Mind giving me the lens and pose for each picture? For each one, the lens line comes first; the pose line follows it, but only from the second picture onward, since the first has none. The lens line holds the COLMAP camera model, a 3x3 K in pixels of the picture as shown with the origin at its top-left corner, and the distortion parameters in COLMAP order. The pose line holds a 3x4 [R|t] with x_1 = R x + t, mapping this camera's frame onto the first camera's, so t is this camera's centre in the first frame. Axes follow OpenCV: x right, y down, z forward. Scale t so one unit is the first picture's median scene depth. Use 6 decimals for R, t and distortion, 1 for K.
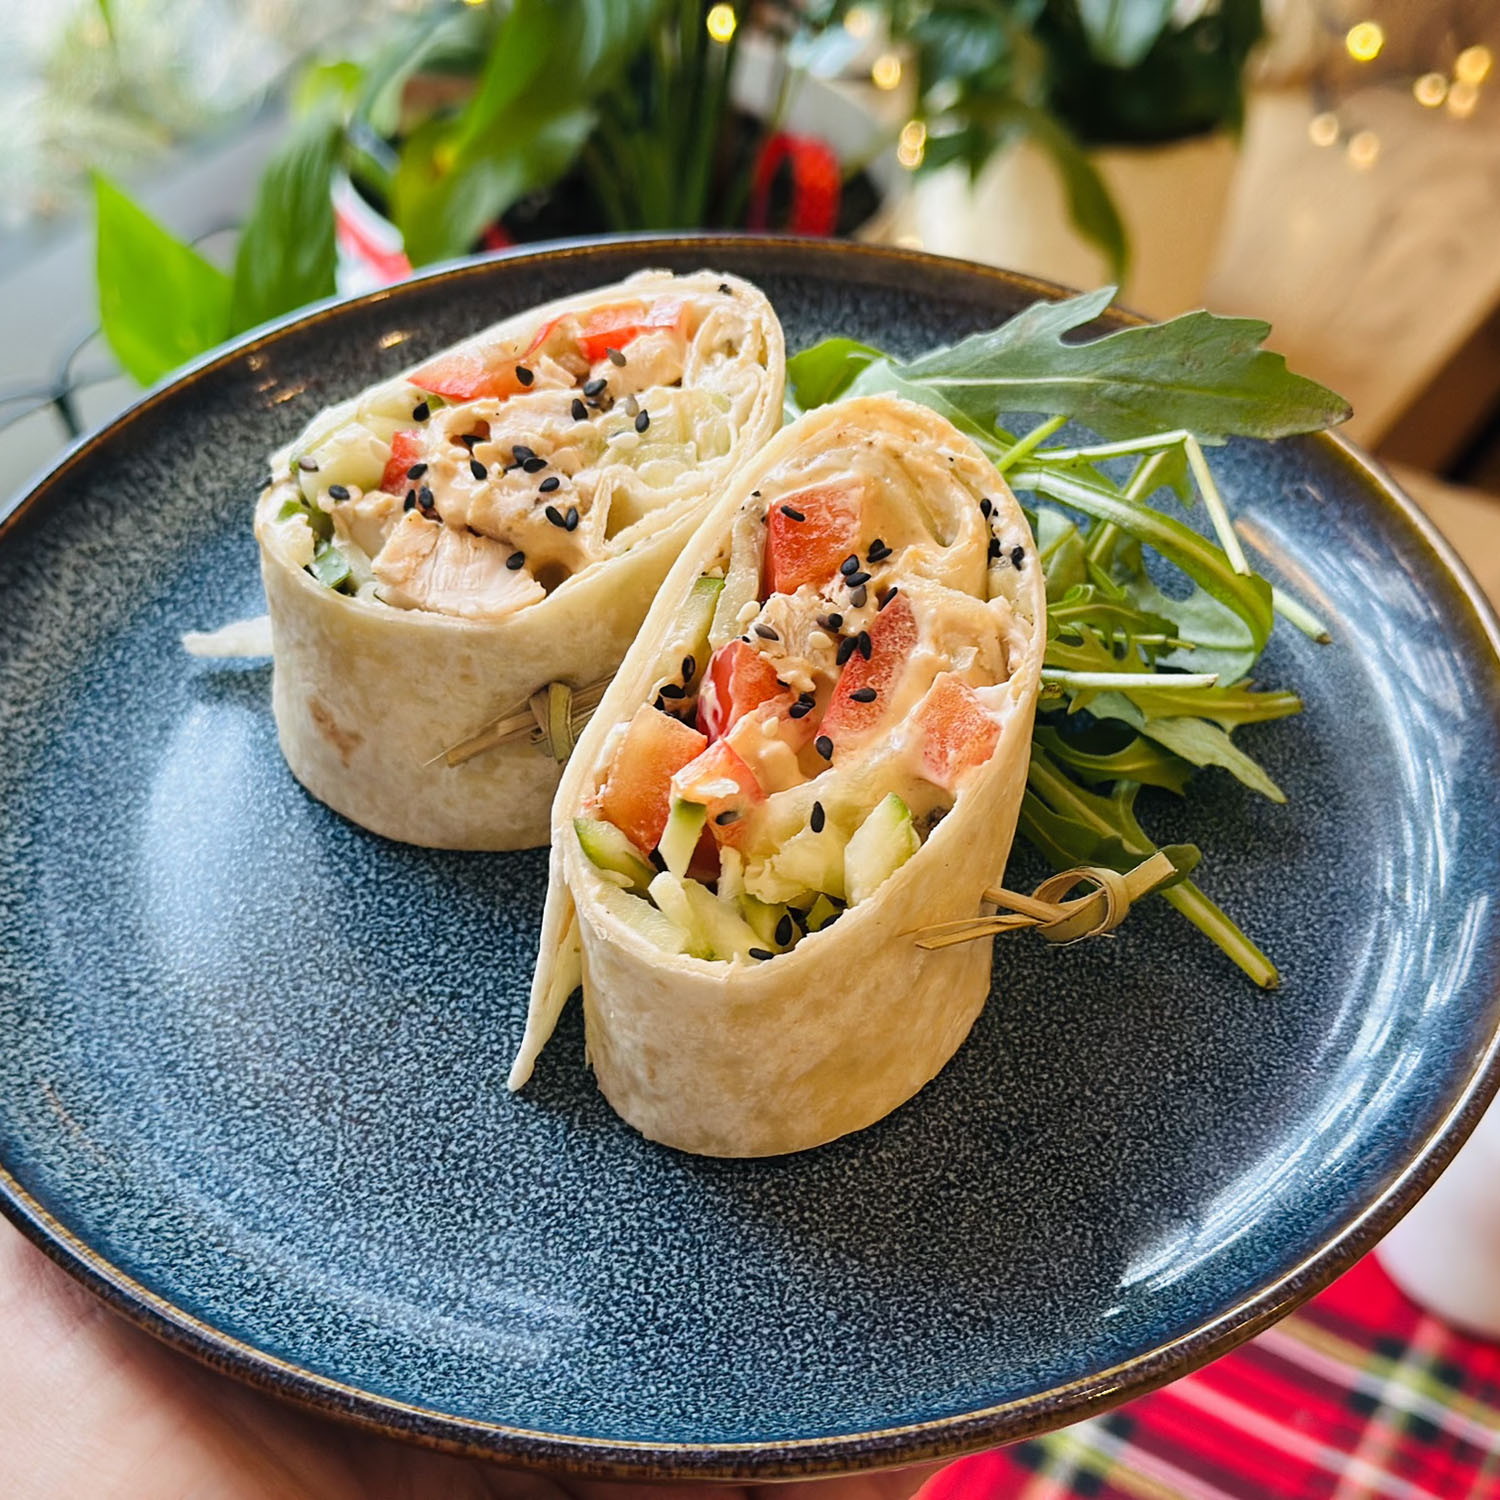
lens RADIAL K [[2876.4, 0, 740.8], [0, 2876.4, 745.1], [0, 0, 1]] dist [0.192559, -0.305373]
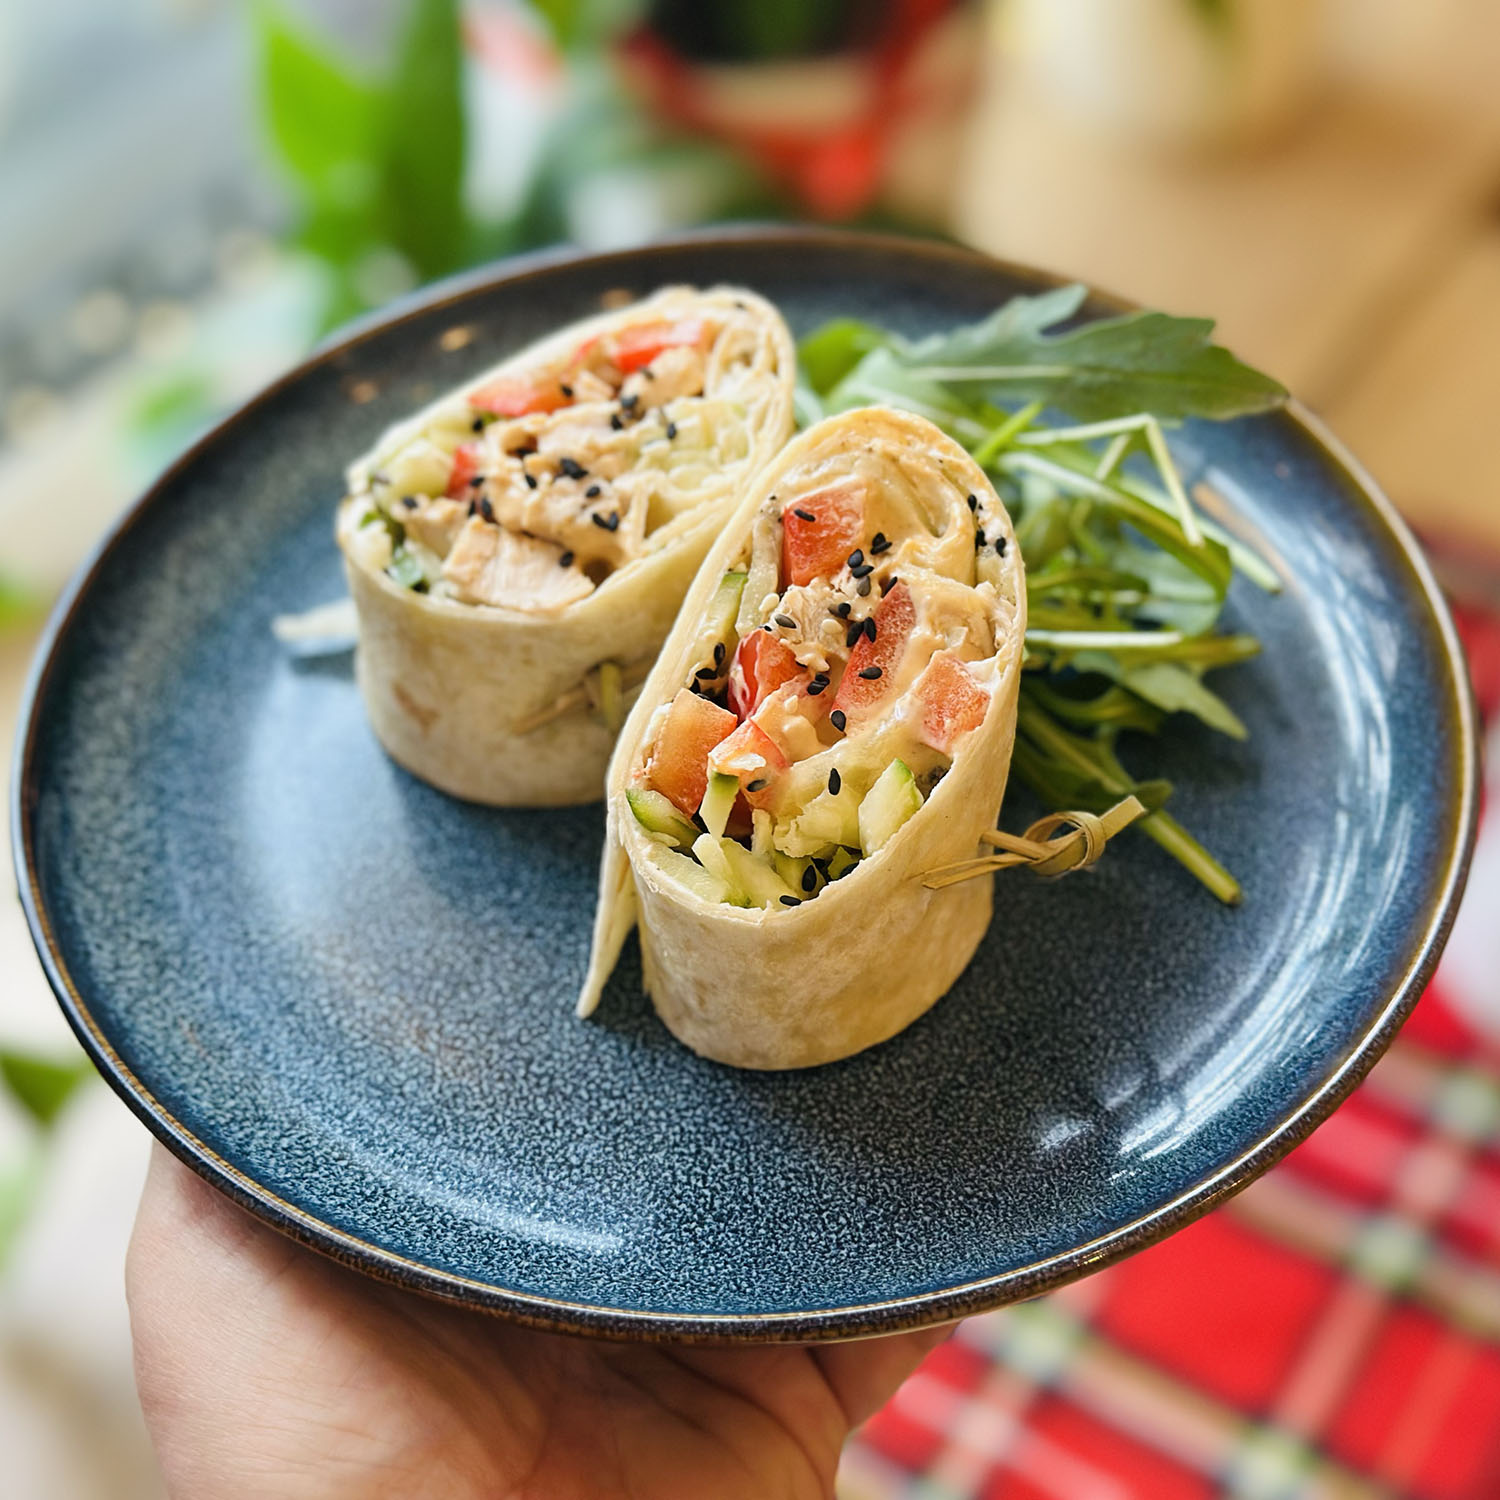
lens RADIAL K [[2853.0, 0, 750.0], [0, 2853.0, 750.0], [0, 0, 1]] dist [0.182041, -0.100708]
pose [[0.999203, -0.036957, -0.015074, 0.010017], [0.037766, 0.997634, 0.057455, -0.053648], [0.012914, -0.057979, 0.998234, -0.150563]]
